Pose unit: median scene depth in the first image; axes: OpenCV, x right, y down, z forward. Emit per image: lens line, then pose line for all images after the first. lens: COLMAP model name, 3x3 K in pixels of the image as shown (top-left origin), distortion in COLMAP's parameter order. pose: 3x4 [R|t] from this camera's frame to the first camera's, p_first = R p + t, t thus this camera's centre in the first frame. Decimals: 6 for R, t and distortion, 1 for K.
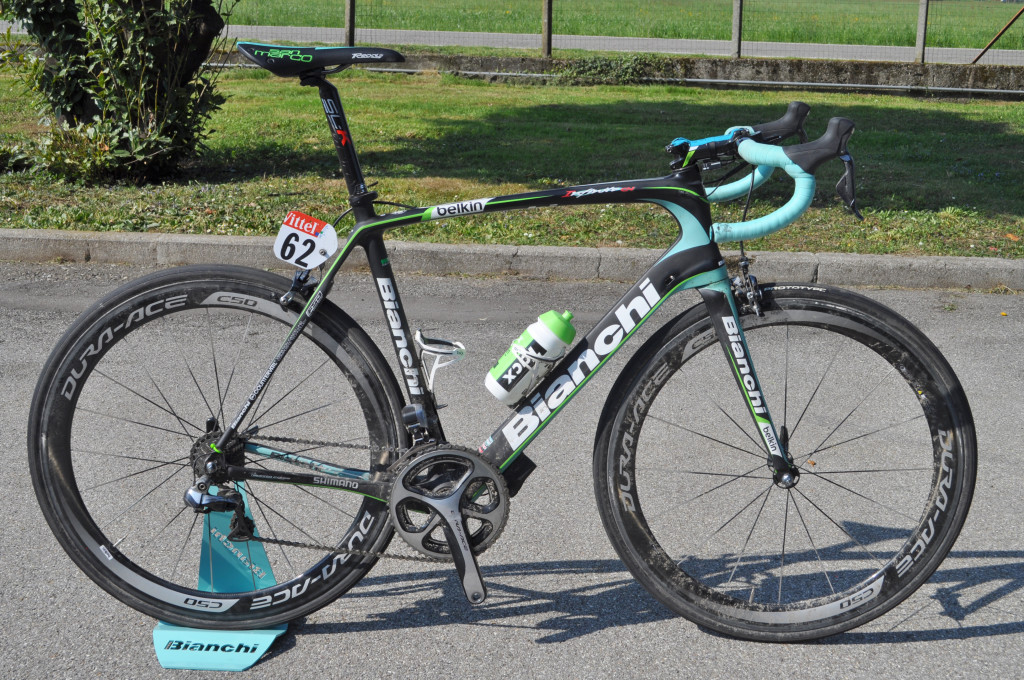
lens RADIAL K [[1288.6, 0, 512.0], [0, 1288.6, 340.0], [0, 0, 1]] dist [-0.011846, -0.013800]
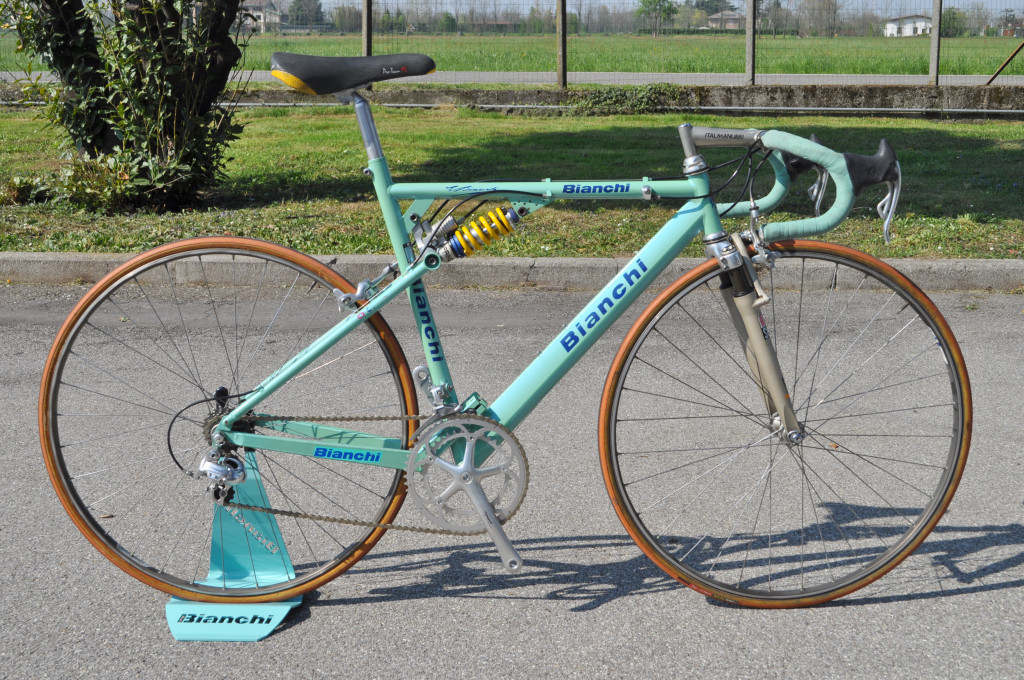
lens RADIAL K [[1280.4, 0, 512.0], [0, 1280.4, 340.0], [0, 0, 1]] dist [-0.014391, -0.009061]
pose [[0.999589, -0.022159, -0.018174, 0.002809], [0.021523, 0.999173, -0.034510, 0.019828], [0.018923, 0.034105, 0.999239, 0.006843]]
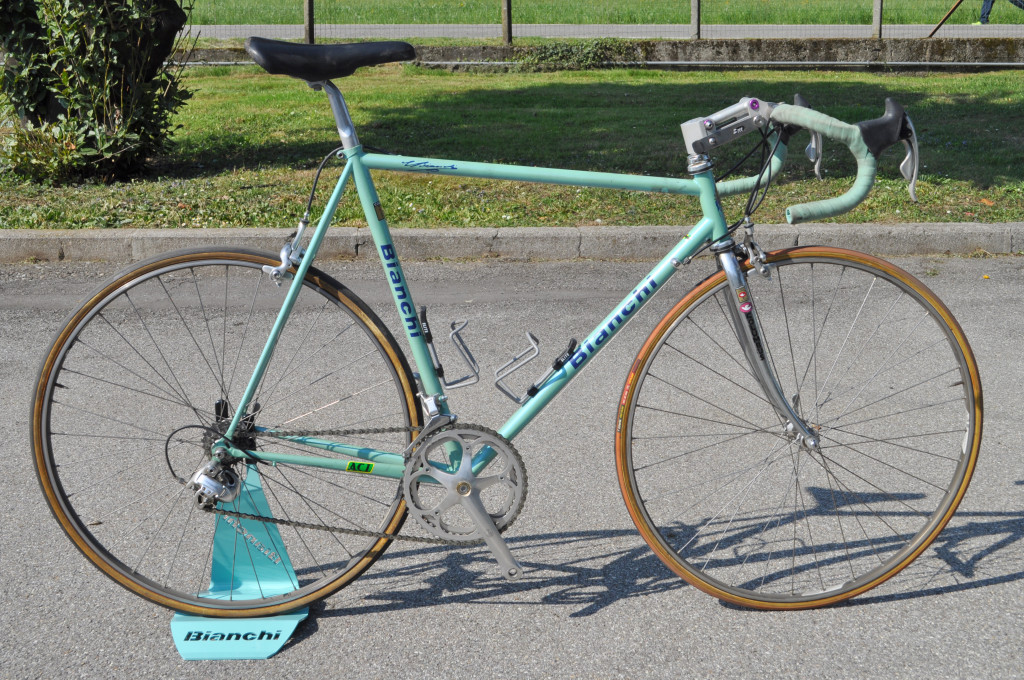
lens RADIAL K [[1280.4, 0, 512.0], [0, 1280.4, 340.0], [0, 0, 1]] dist [-0.014391, -0.009061]
pose [[0.998813, -0.039783, 0.028109, -0.012313], [0.039616, 0.999194, 0.006503, 0.005754], [-0.028345, -0.005382, 0.999584, 0.010473]]
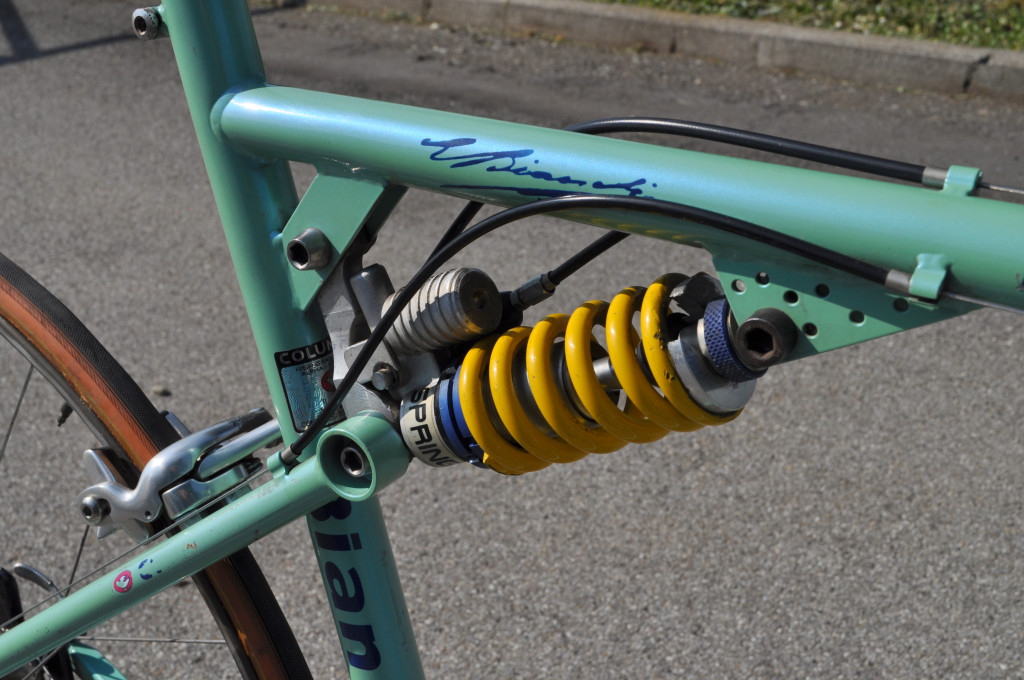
lens RADIAL K [[1260.1, 0, 512.0], [0, 1260.1, 340.0], [0, 0, 1]] dist [-0.003489, -0.013586]
pose [[0.819147, 0.212382, -0.532815, 0.019139], [-0.119876, 0.971799, 0.203066, -0.028620], [0.560917, -0.102469, 0.821506, 0.251222]]
